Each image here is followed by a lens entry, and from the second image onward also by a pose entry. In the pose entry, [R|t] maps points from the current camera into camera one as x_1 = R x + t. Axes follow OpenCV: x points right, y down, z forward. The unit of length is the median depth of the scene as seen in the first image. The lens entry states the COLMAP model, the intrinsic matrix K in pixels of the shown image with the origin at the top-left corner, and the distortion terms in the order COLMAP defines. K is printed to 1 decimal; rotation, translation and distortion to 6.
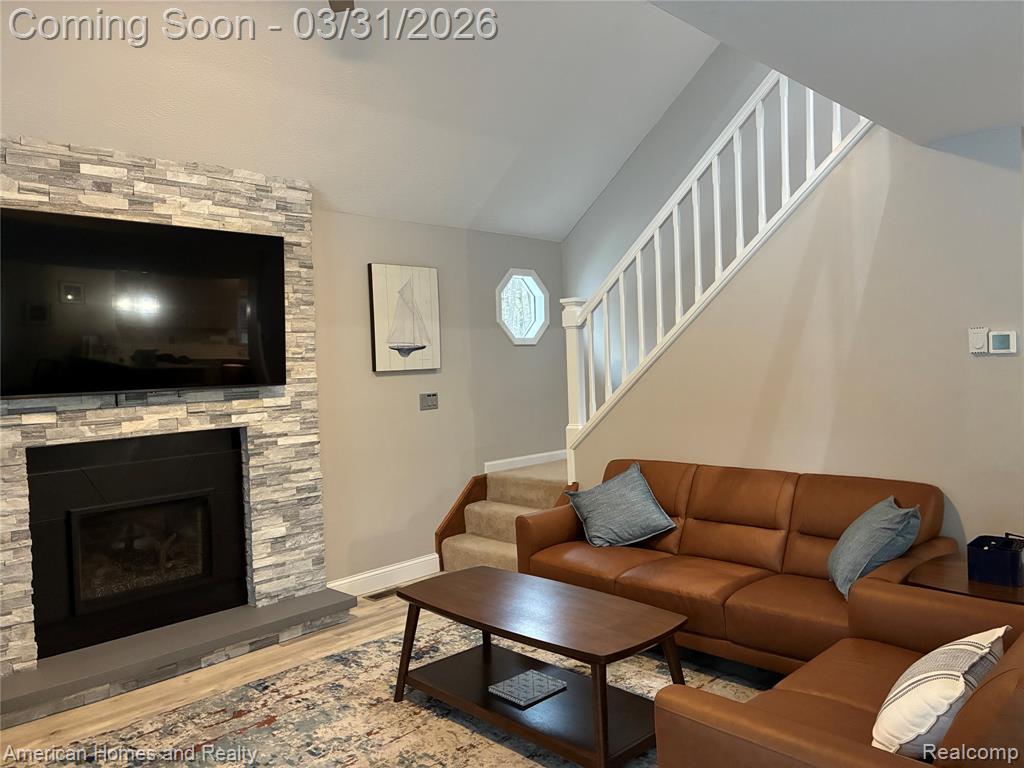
lens RADIAL K [[771.5, 0, 507.5], [0, 771.5, 385.2], [0, 0, 1]] dist [0.010506, -0.003668]
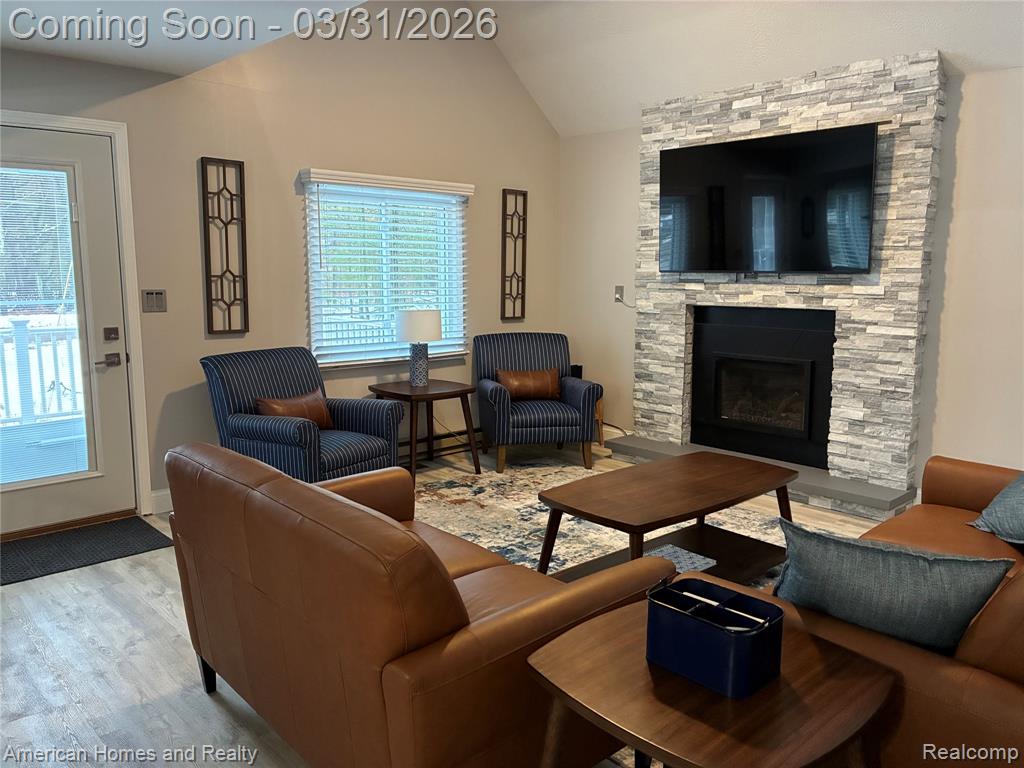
lens RADIAL K [[771.5, 0, 507.5], [0, 771.5, 385.2], [0, 0, 1]] dist [0.010506, -0.003668]
pose [[-0.059573, 0.181442, -0.981596, 0.777469], [-0.034943, 0.982360, 0.183704, -0.026770], [0.997612, 0.045243, -0.052182, 0.598389]]
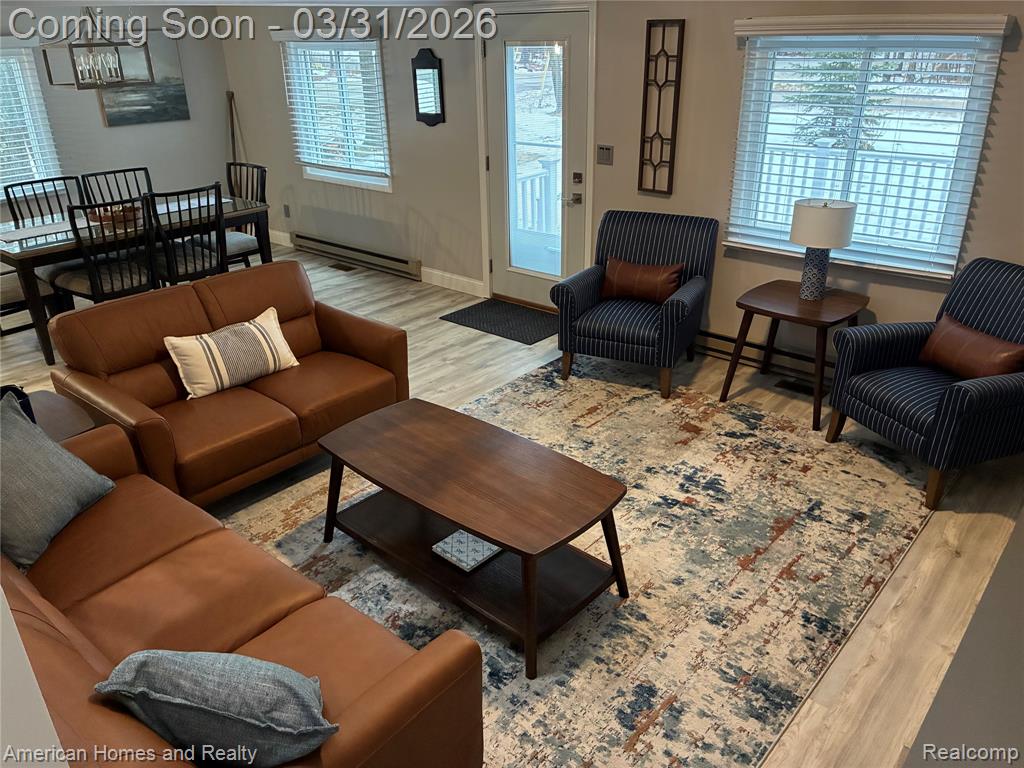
lens RADIAL K [[771.5, 0, 507.5], [0, 771.5, 385.2], [0, 0, 1]] dist [0.010506, -0.003668]
pose [[-0.997461, 0.066231, -0.026176, -0.002926], [0.047781, 0.894930, 0.443641, -0.154222], [0.052809, 0.441264, -0.895822, 1.313749]]
